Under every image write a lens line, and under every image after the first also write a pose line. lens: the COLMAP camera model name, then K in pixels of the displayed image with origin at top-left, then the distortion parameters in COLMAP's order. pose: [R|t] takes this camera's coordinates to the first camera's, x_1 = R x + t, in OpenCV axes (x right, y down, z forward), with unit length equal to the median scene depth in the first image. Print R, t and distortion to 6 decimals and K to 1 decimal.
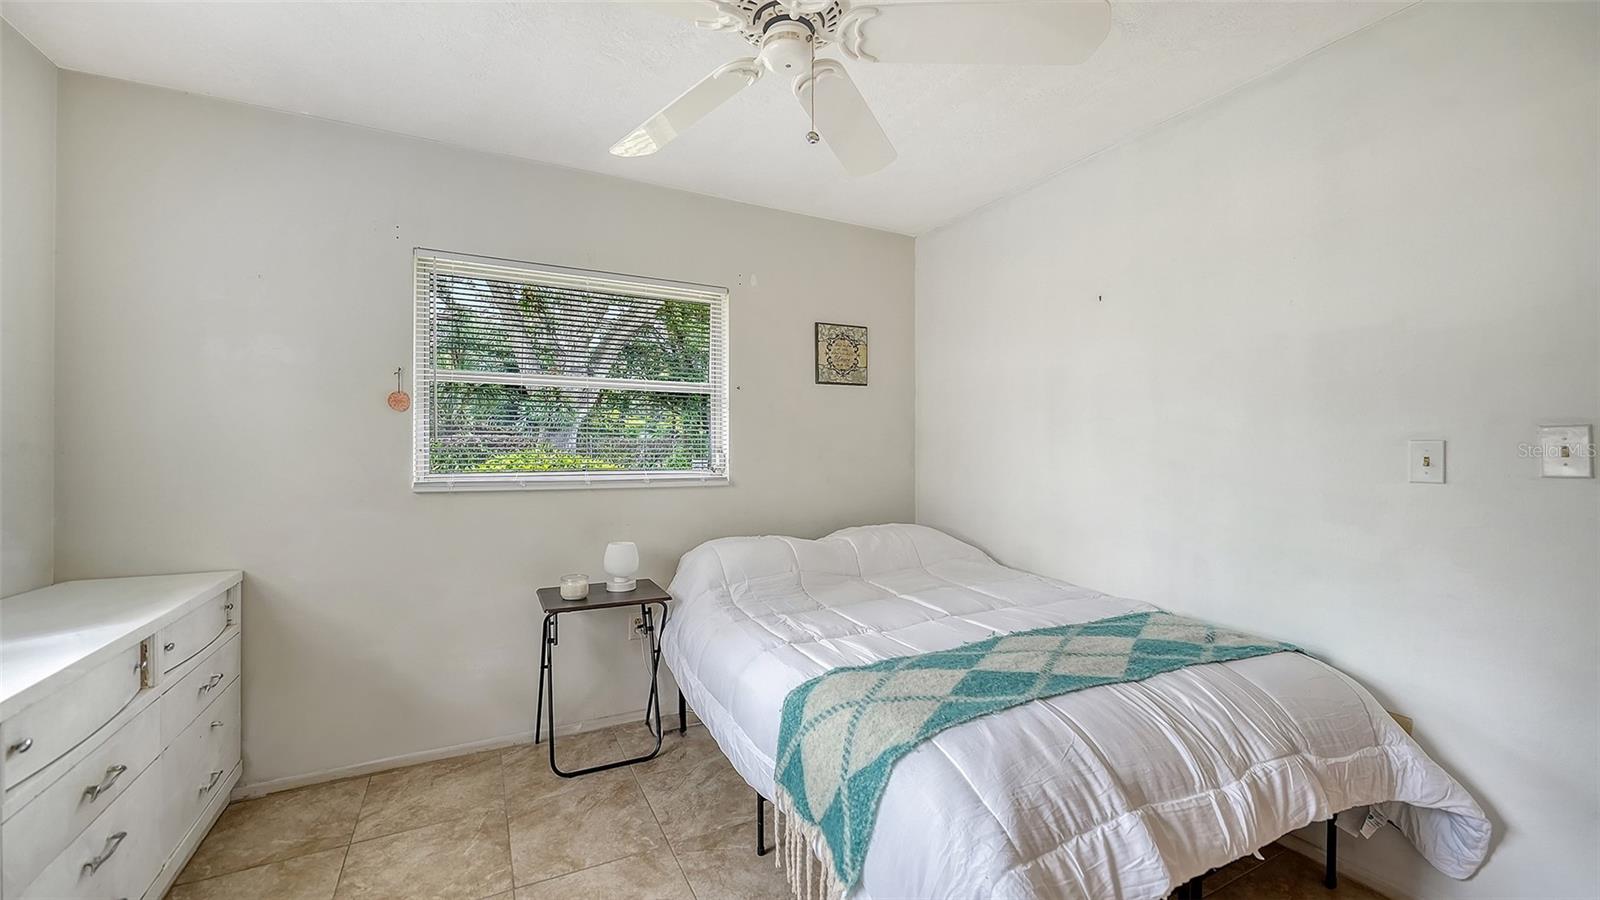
lens RADIAL K [[616.0, 0, 790.9], [0, 616.0, 445.9], [0, 0, 1]] dist [-0.011637, 0.000111]
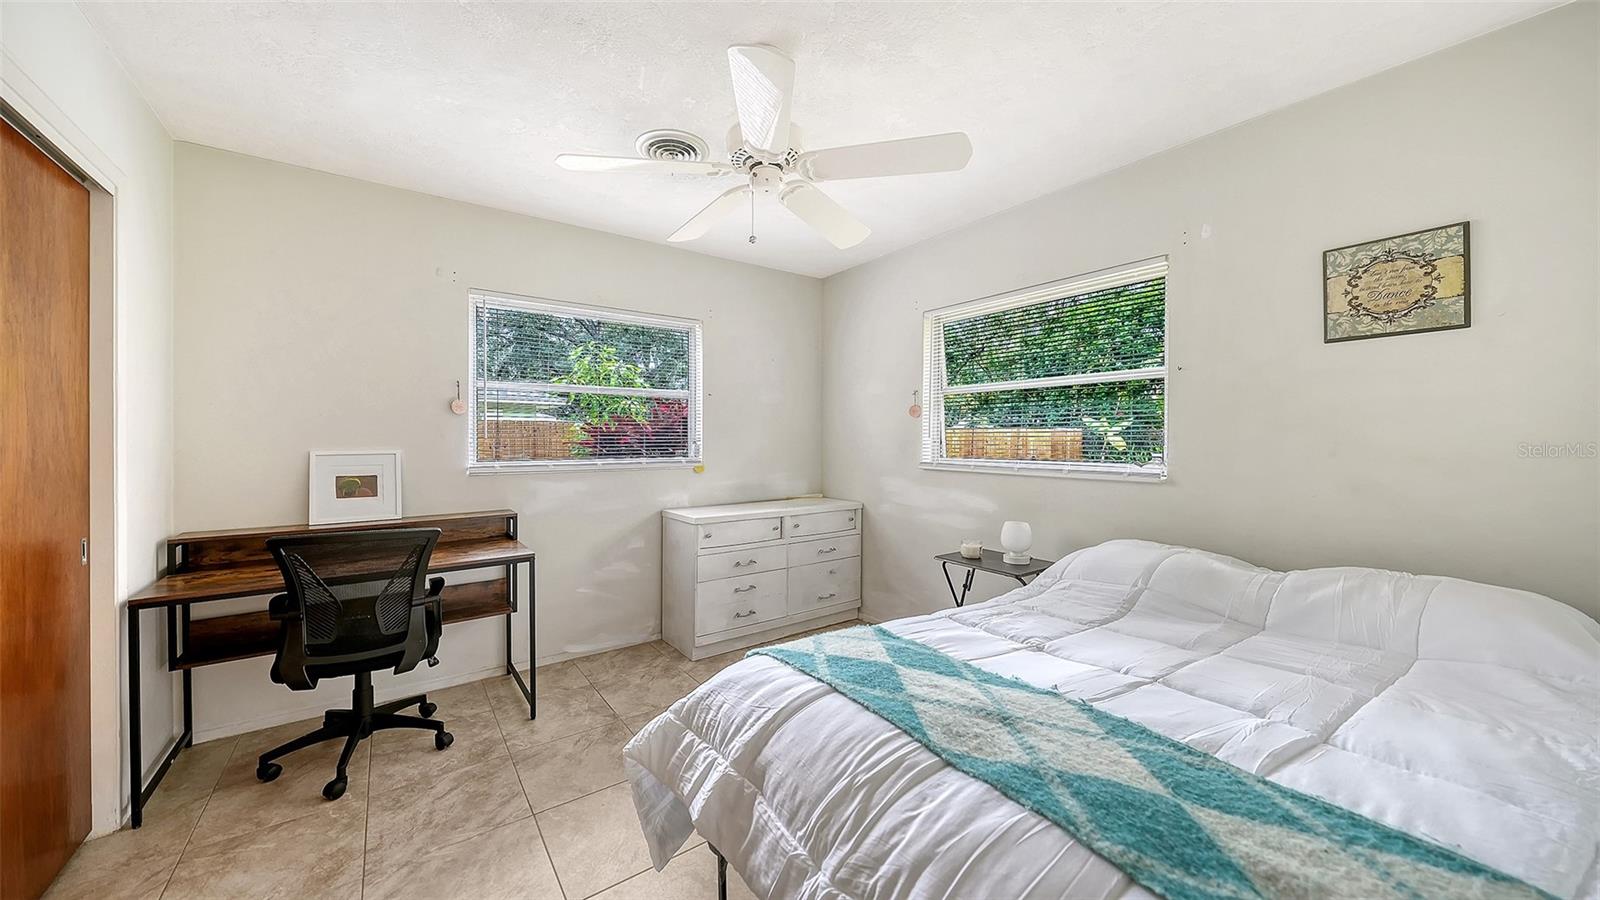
lens RADIAL K [[558.6, 0, 786.1], [0, 558.6, 445.1], [0, 0, 1]] dist [-0.007873, -0.000048]
pose [[0.140067, 0.006071, -0.990123, 0.754486], [0.003675, 0.999971, 0.006651, 0.004071], [0.990135, -0.004570, 0.140041, 0.461737]]
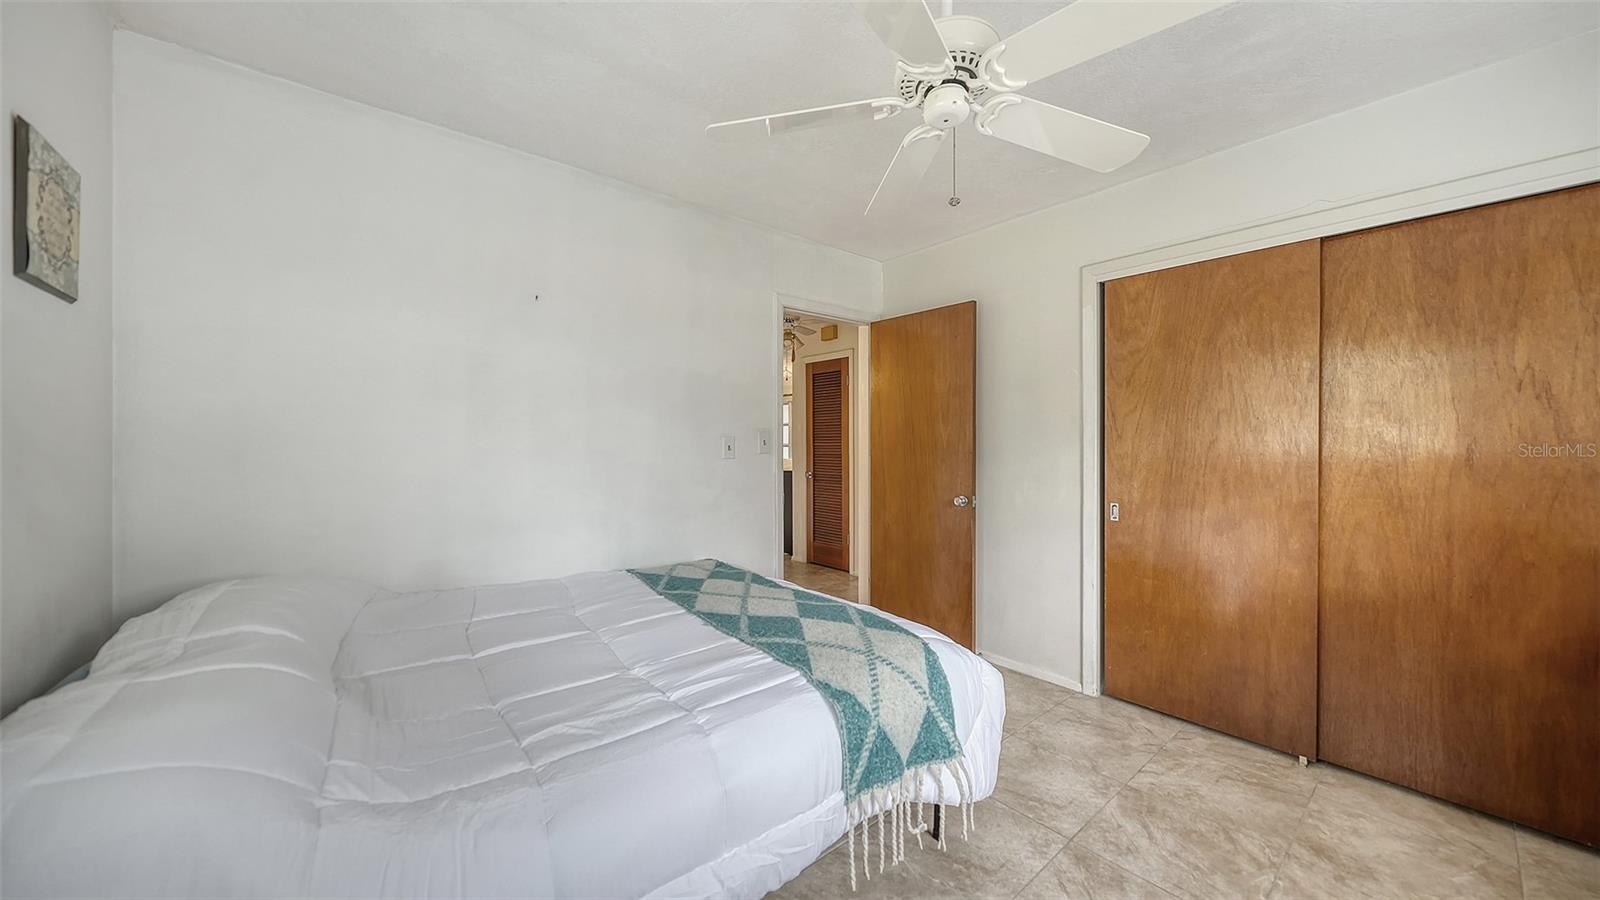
lens RADIAL K [[558.6, 0, 805.4], [0, 558.6, 439.0], [0, 0, 1]] dist [-0.007873, -0.000048]
pose [[-0.222465, -0.007017, 0.974915, -0.538629], [-0.002363, 0.999975, 0.006658, -0.006599], [-0.974938, -0.000822, -0.222476, 0.812792]]
